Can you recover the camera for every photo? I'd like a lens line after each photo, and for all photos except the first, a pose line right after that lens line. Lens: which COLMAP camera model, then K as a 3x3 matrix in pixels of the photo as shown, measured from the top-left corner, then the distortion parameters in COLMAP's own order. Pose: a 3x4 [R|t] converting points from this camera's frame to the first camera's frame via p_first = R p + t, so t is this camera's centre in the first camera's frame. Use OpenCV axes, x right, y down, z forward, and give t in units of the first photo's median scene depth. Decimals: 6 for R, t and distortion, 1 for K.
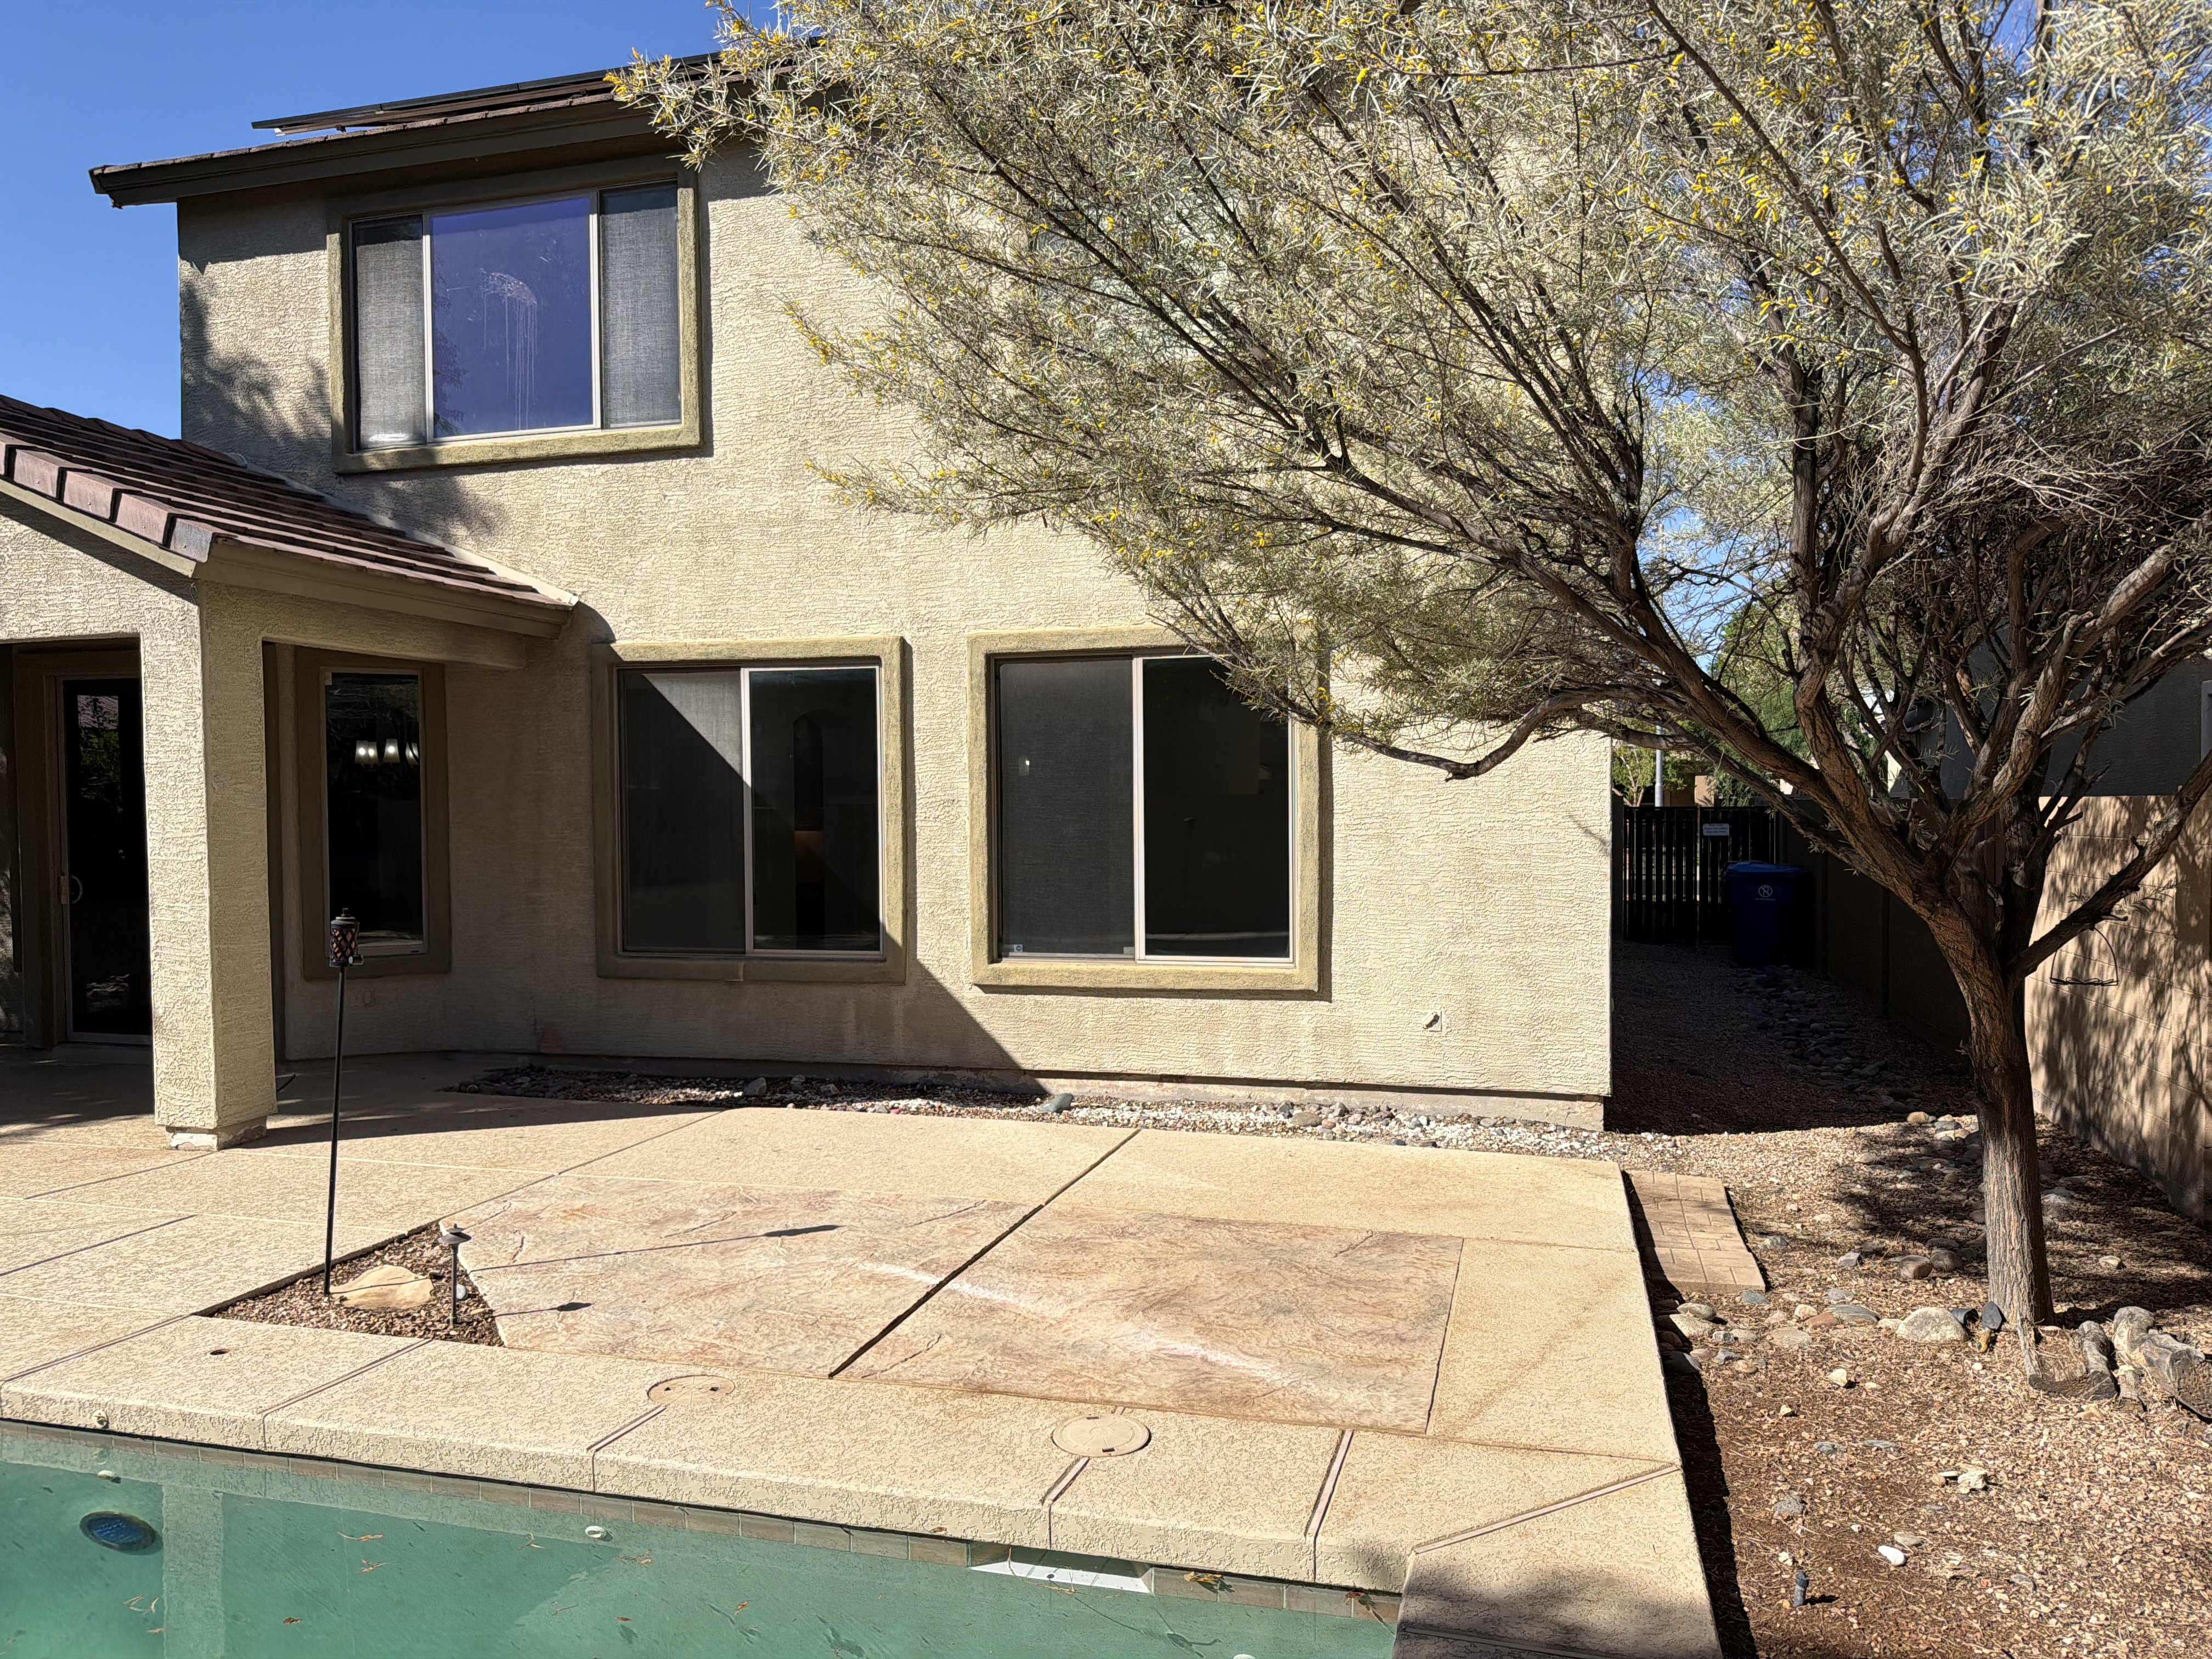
lens RADIAL K [[1552.8, 0, 1116.5], [0, 1552.8, 833.5], [0, 0, 1]] dist [0.033567, -0.051063]
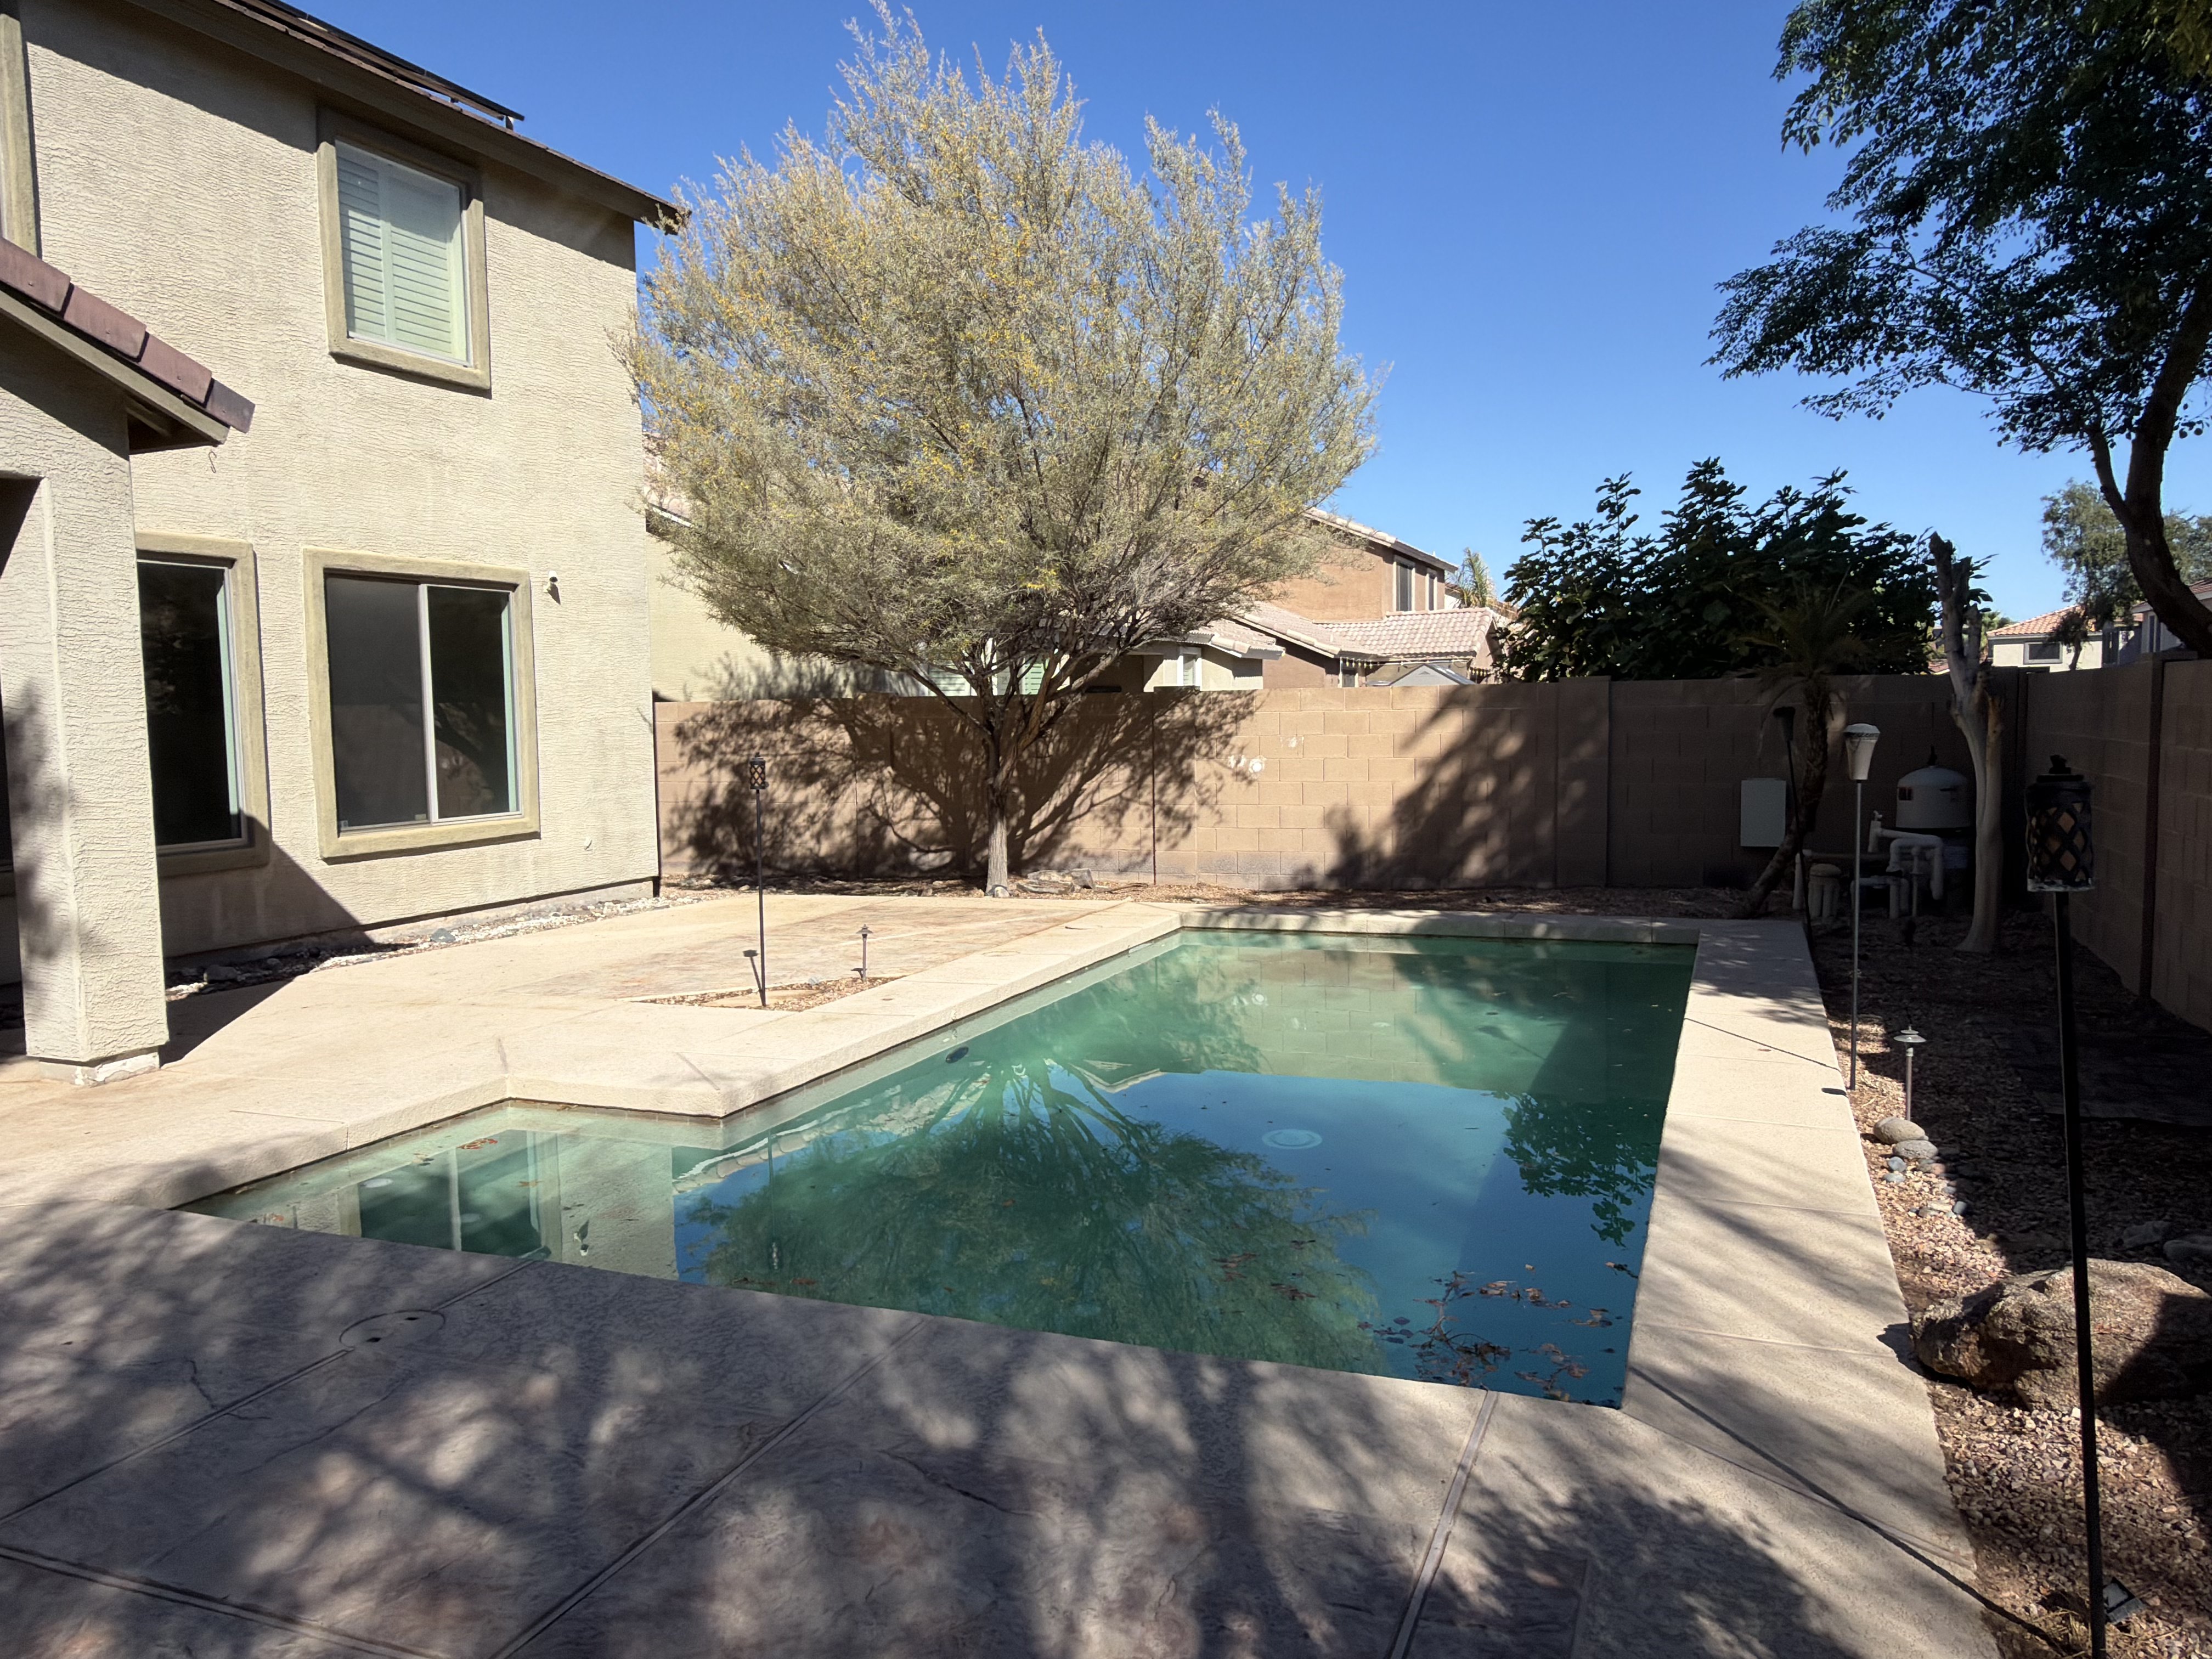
lens RADIAL K [[1629.1, 0, 1113.5], [0, 1629.1, 830.9], [0, 0, 1]] dist [0.003386, -0.000711]
pose [[0.116237, -0.072367, 0.990582, -1.226760], [0.042658, 0.996786, 0.067815, 0.021151], [-0.992305, 0.034374, 0.118950, 0.282678]]
